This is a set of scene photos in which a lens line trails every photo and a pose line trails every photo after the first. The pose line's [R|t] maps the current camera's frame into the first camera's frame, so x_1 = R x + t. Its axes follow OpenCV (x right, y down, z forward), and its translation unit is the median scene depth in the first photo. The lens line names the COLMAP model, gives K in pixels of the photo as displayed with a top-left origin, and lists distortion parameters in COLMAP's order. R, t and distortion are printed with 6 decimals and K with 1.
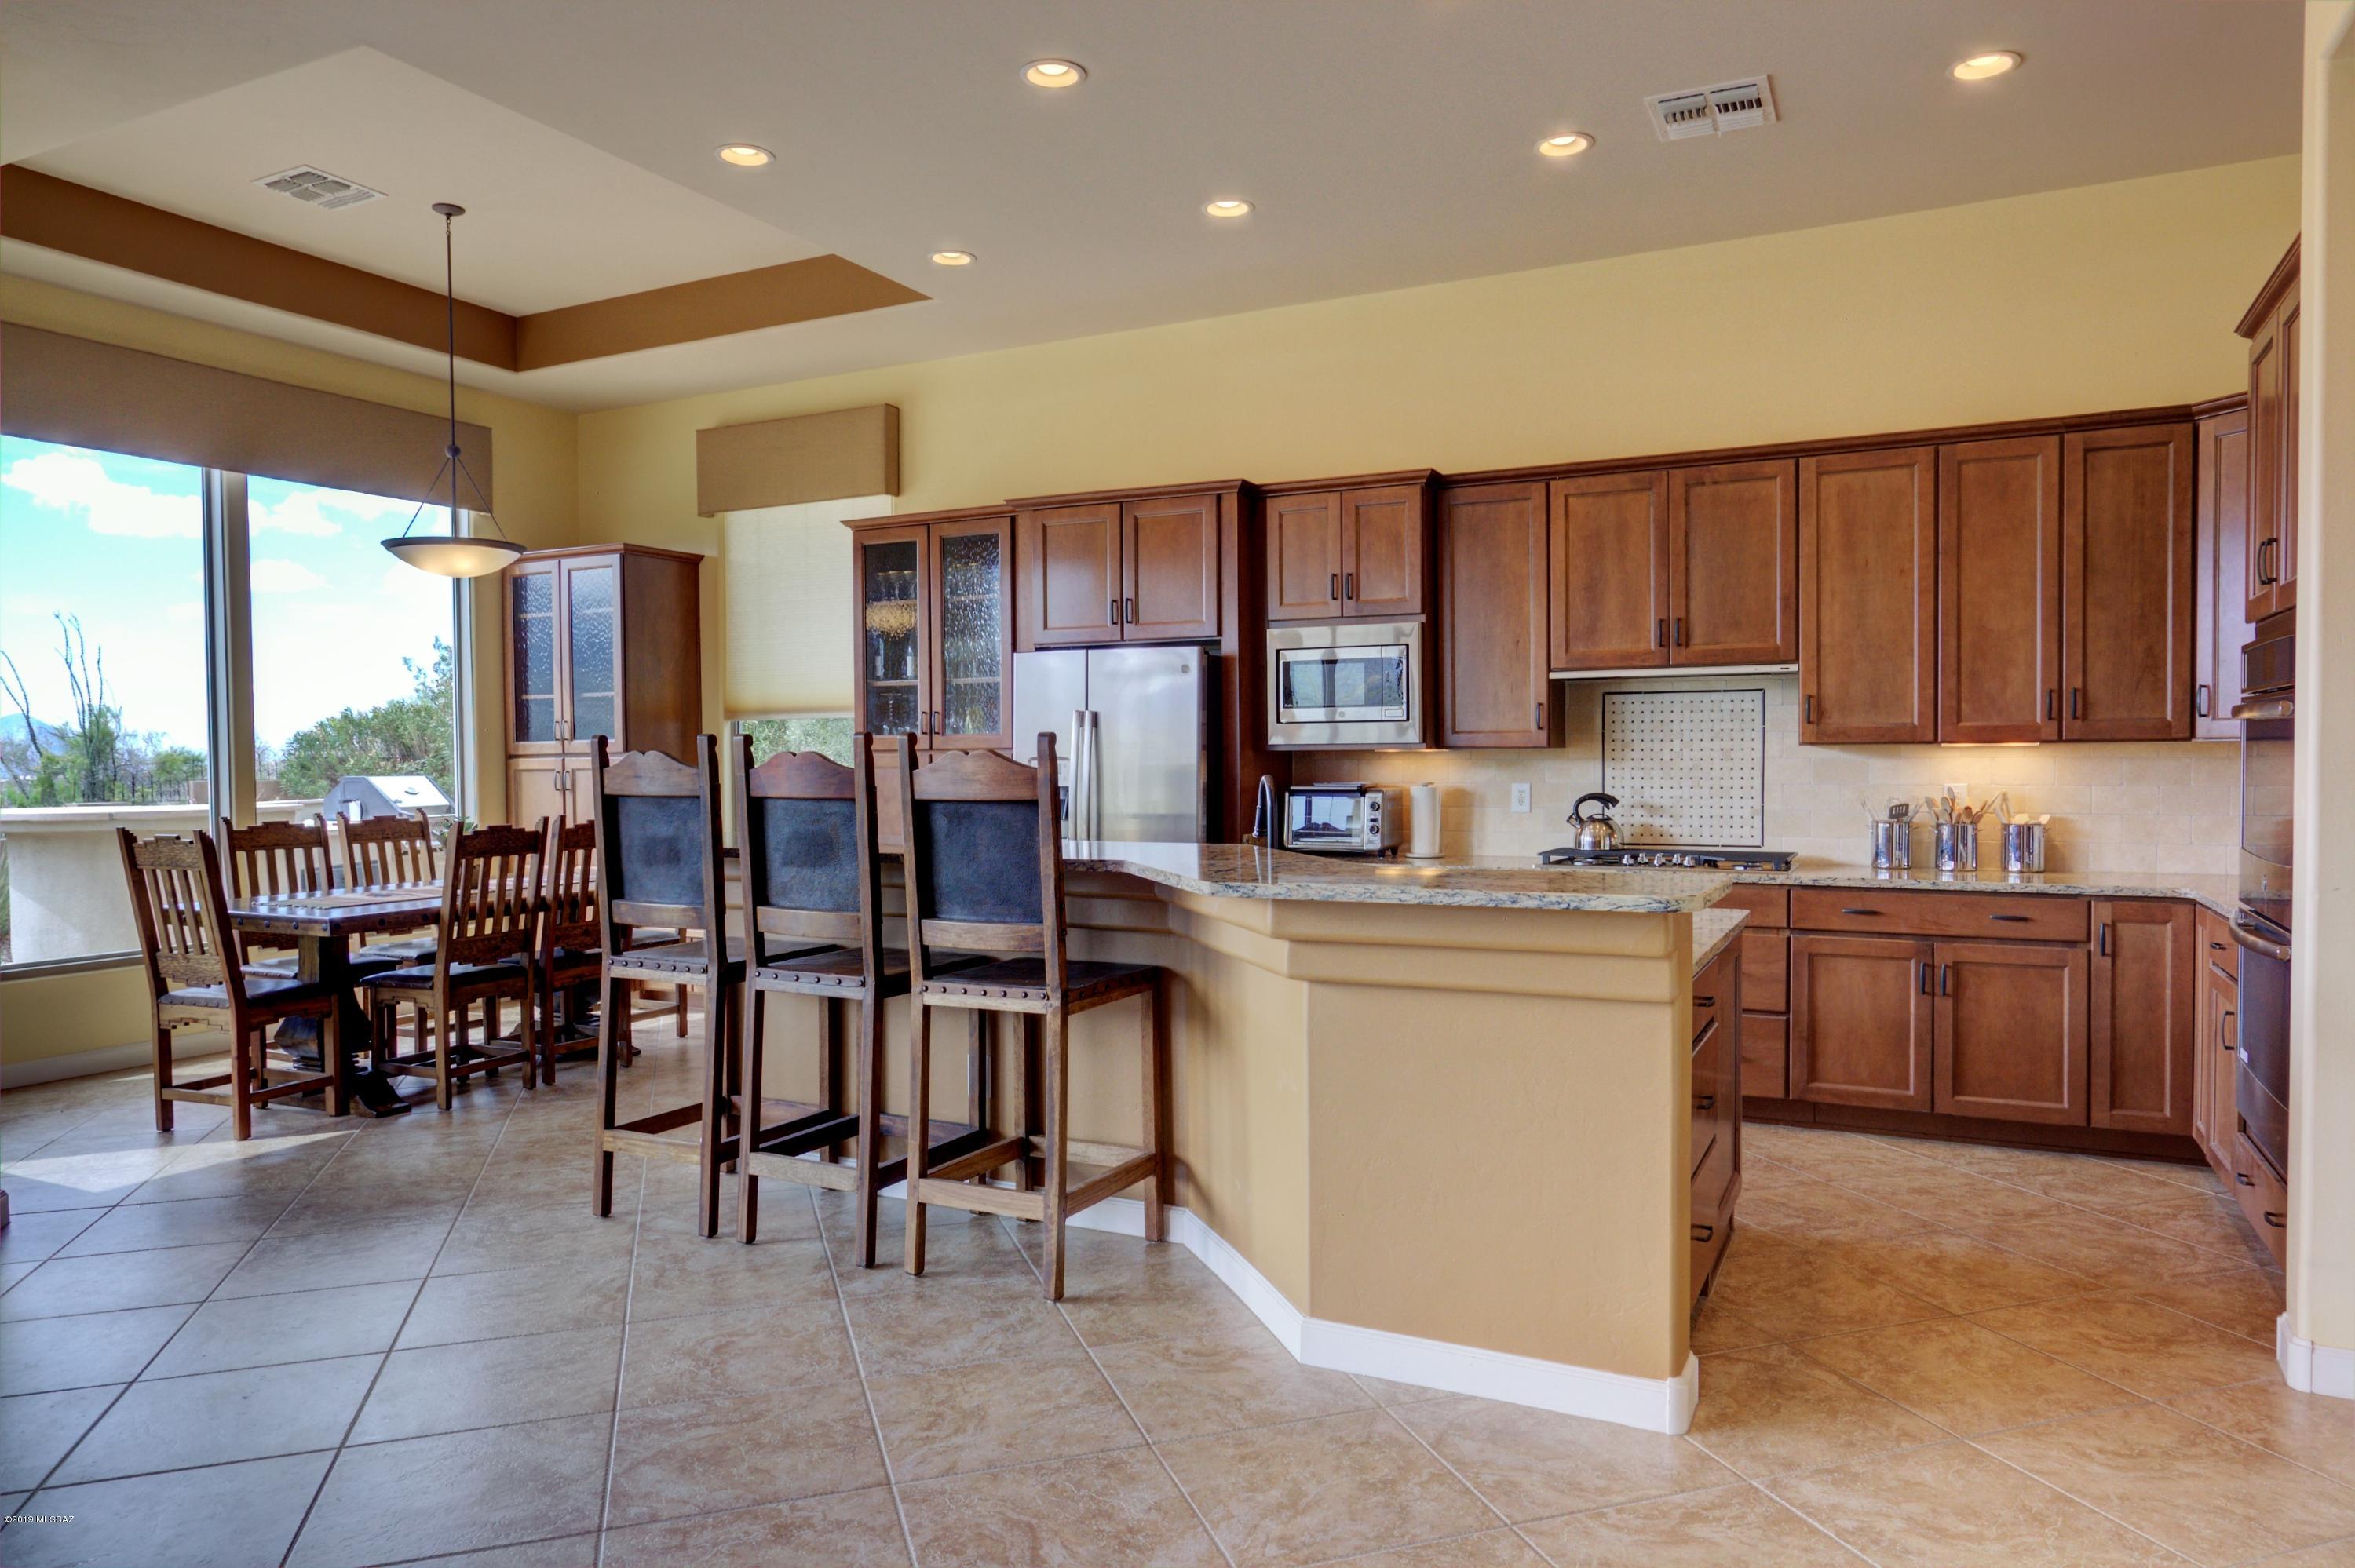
lens RADIAL K [[1488.6, 0, 1184.8], [0, 1488.6, 792.0], [0, 0, 1]] dist [-0.015214, 0.012092]
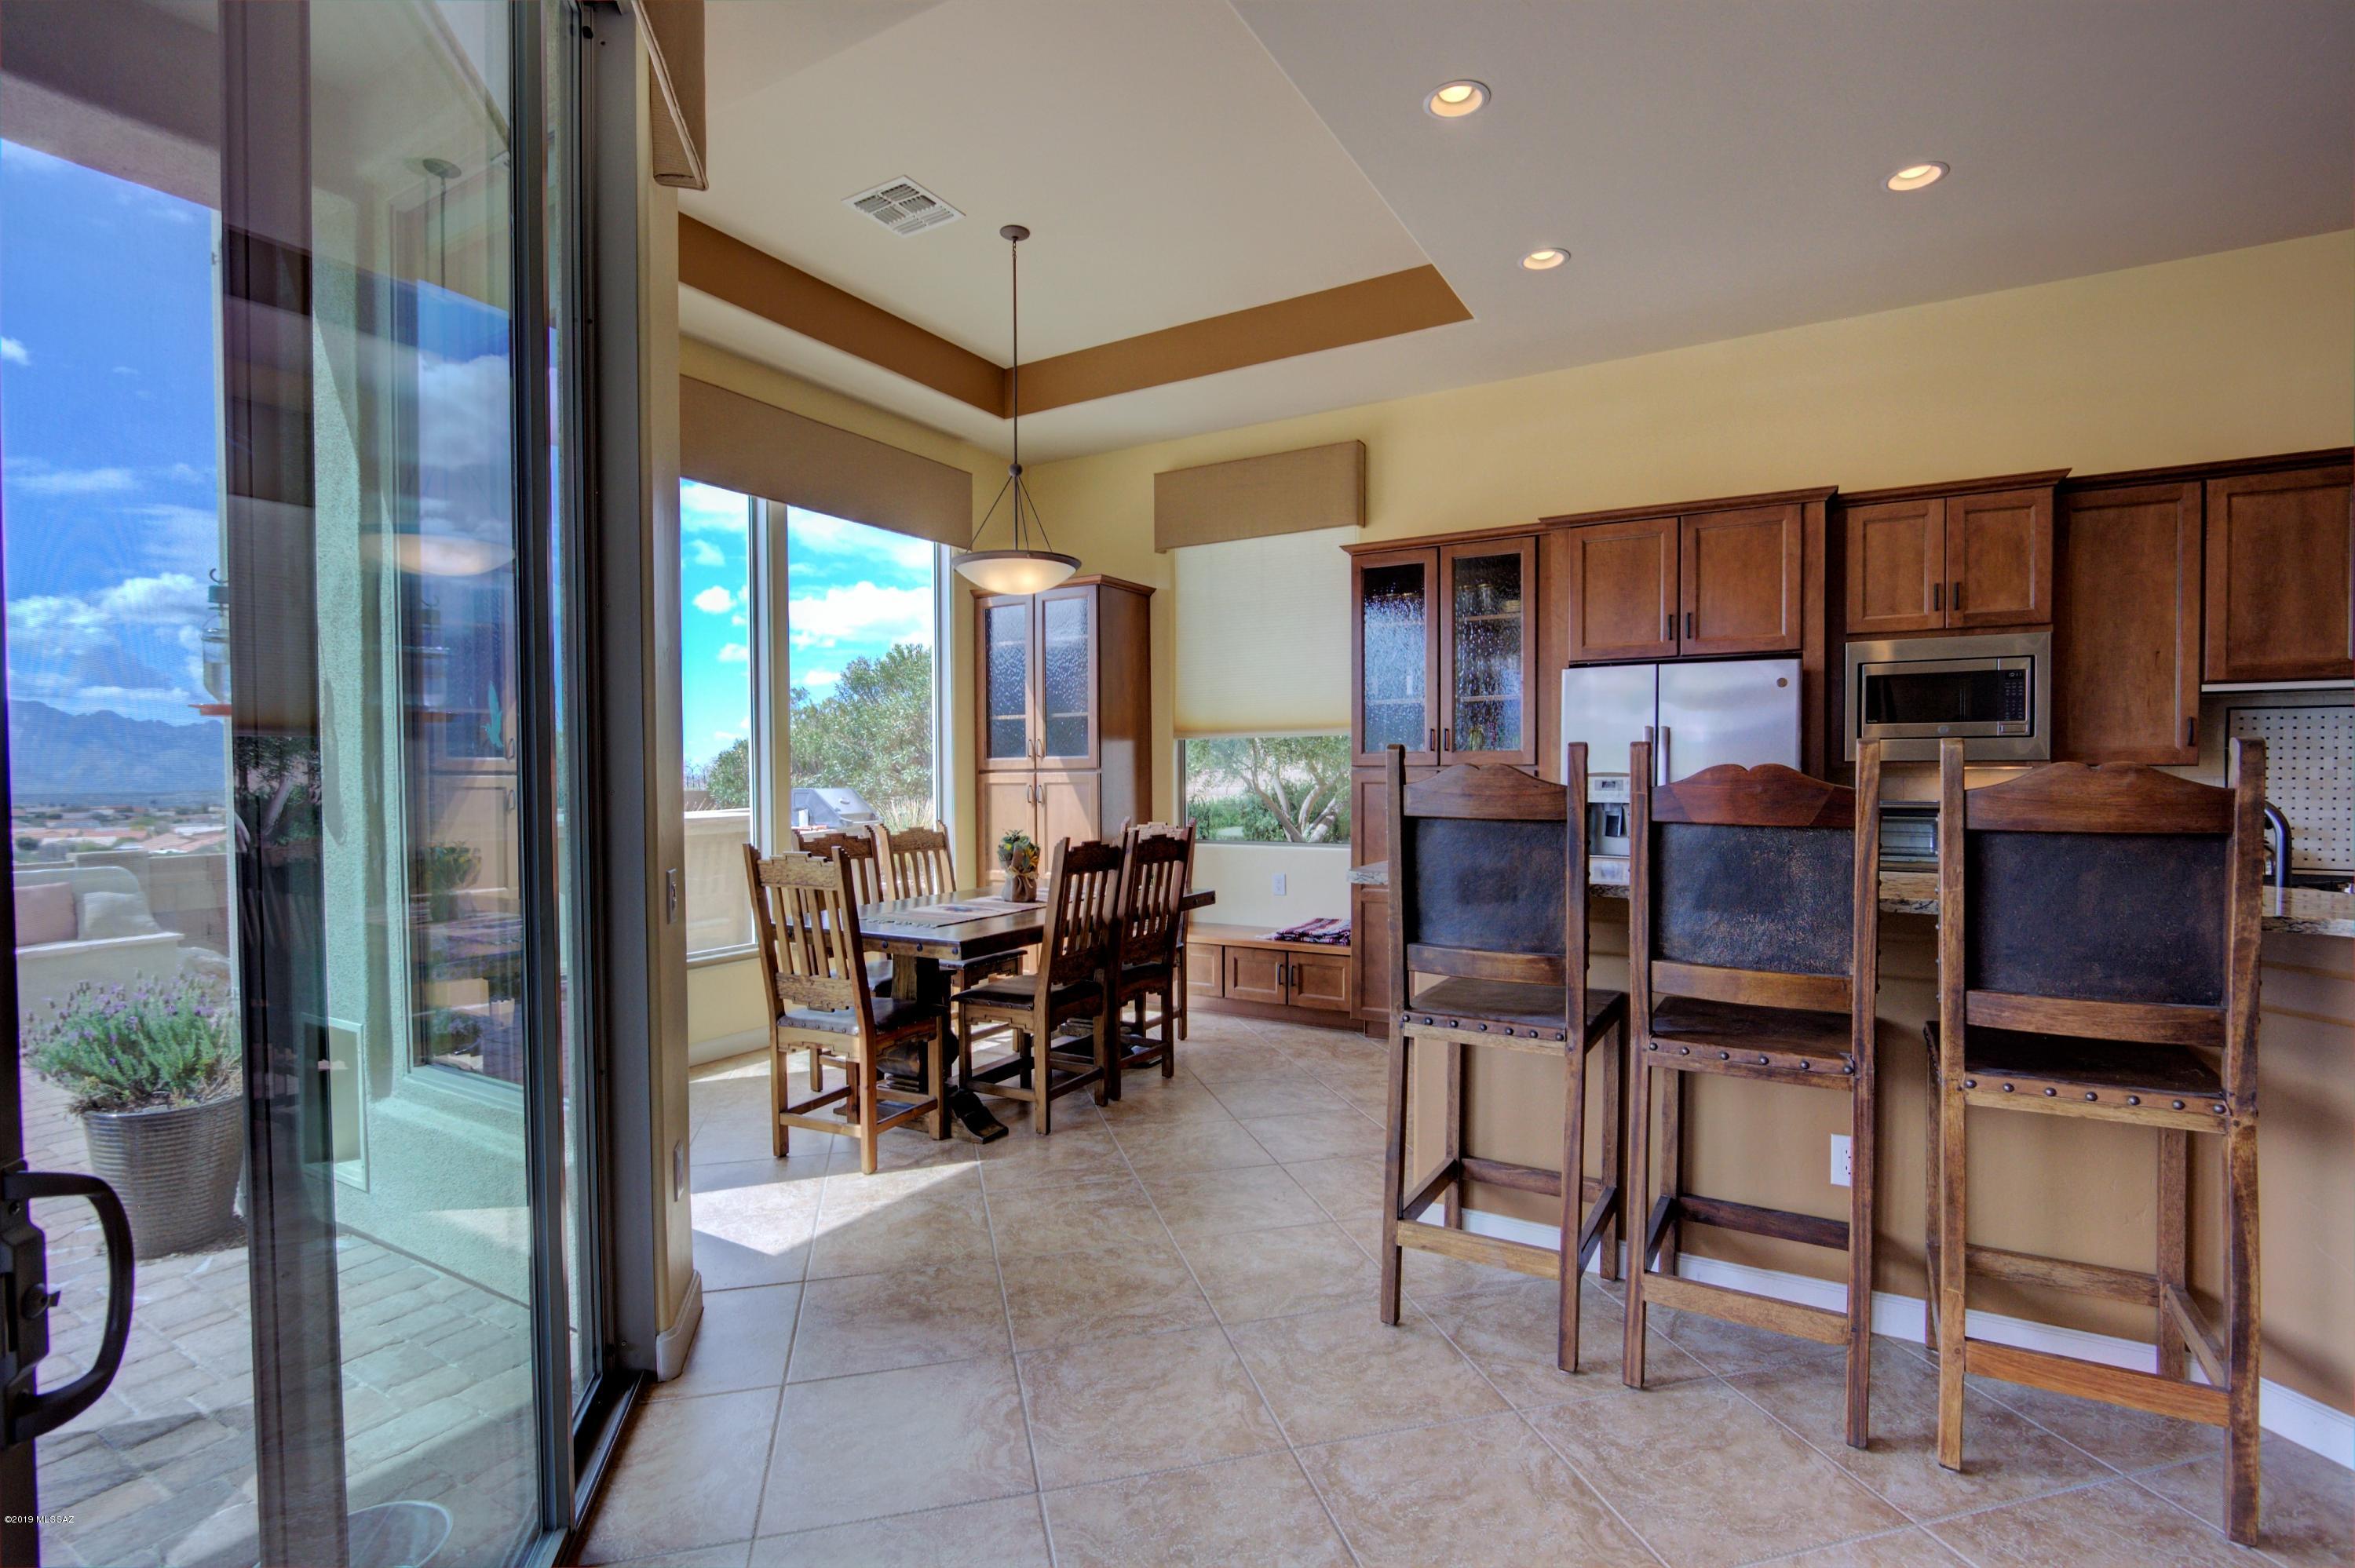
lens RADIAL K [[1091.0, 0, 1196.0], [0, 1091.0, 792.9], [0, 0, 1]] dist [-0.017478, 0.003613]
pose [[0.997924, 0.004667, -0.064232, -0.351287], [-0.005086, 0.999967, -0.006361, -0.005123], [0.064200, 0.006675, 0.997915, 0.290769]]
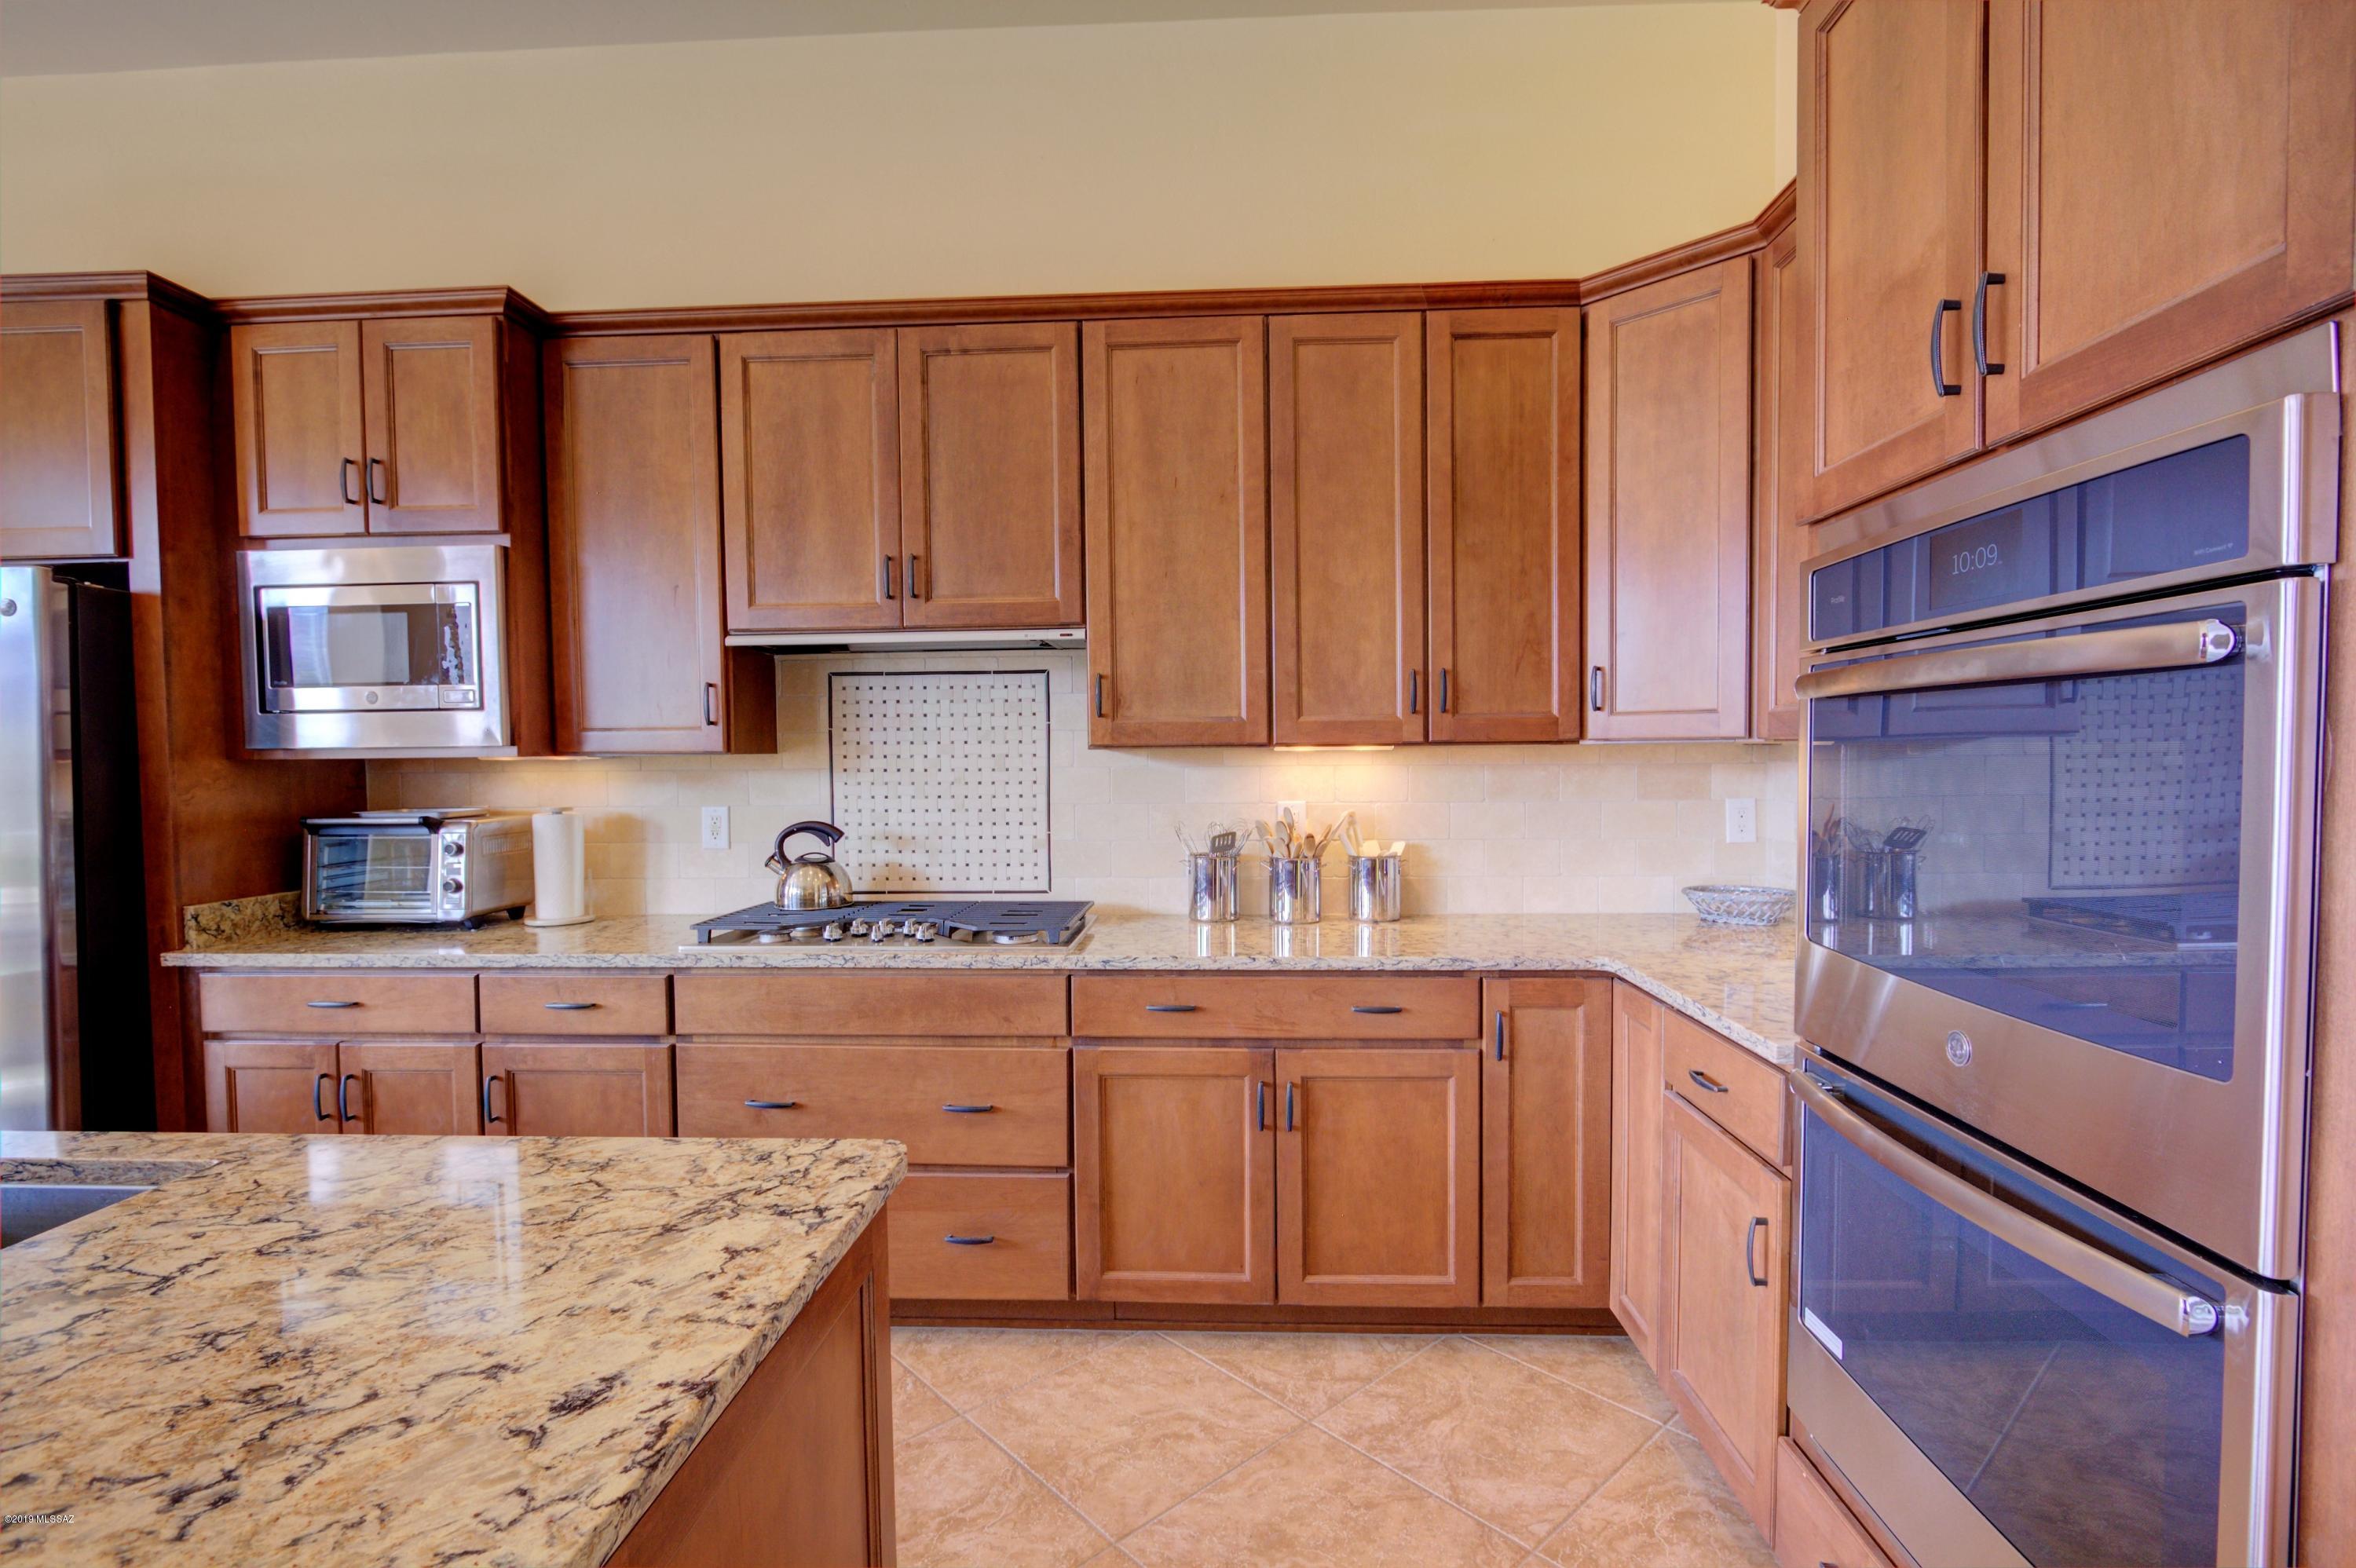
lens RADIAL K [[1091.5, 0, 1181.6], [0, 1091.5, 794.0], [0, 0, 1]] dist [-0.017478, 0.003613]
pose [[0.913197, -0.017148, 0.407158, 0.238347], [0.013333, 0.999837, 0.012206, -0.015987], [-0.407301, -0.005718, 0.913276, 0.504344]]
